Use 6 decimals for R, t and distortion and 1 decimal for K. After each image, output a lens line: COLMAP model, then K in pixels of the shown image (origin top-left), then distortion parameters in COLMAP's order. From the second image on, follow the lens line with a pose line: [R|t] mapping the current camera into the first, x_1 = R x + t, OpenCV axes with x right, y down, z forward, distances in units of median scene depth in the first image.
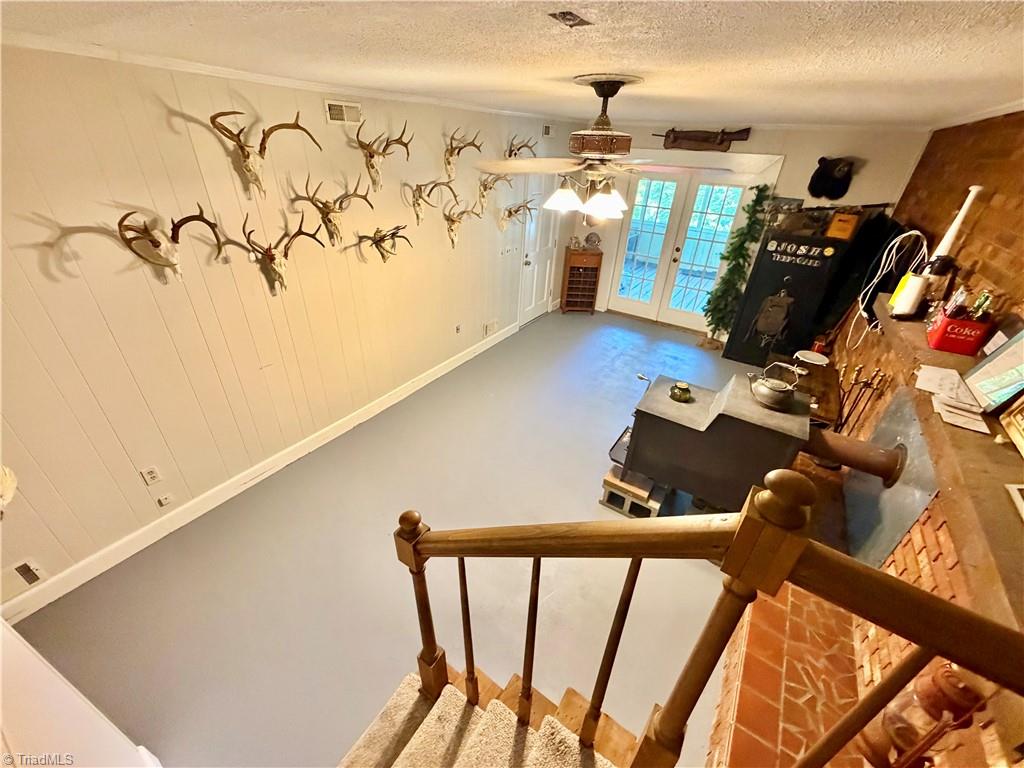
lens RADIAL K [[407.3, 0, 512.9], [0, 407.3, 383.2], [0, 0, 1]] dist [-0.000268, 0.000294]
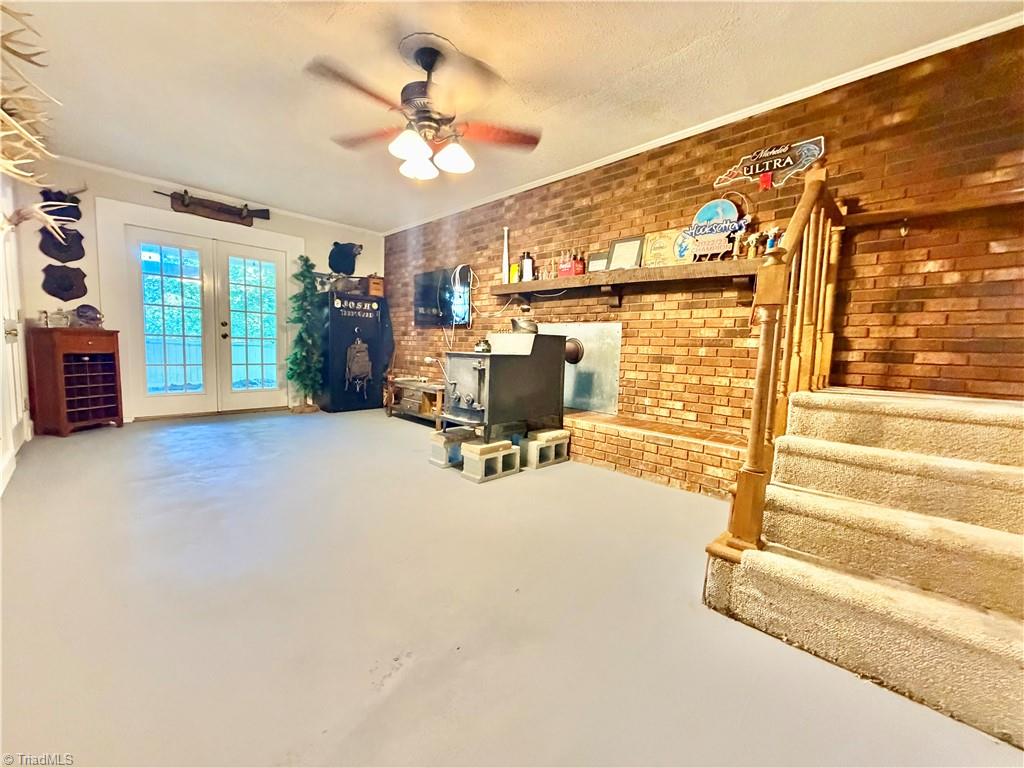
lens RADIAL K [[407.3, 0, 510.3], [0, 407.3, 380.5], [0, 0, 1]] dist [-0.000268, 0.000294]
pose [[0.190960, -0.121345, 0.974069, -0.434066], [0.480589, 0.876817, 0.015014, 0.075334], [-0.855902, 0.465260, 0.225754, 0.424888]]
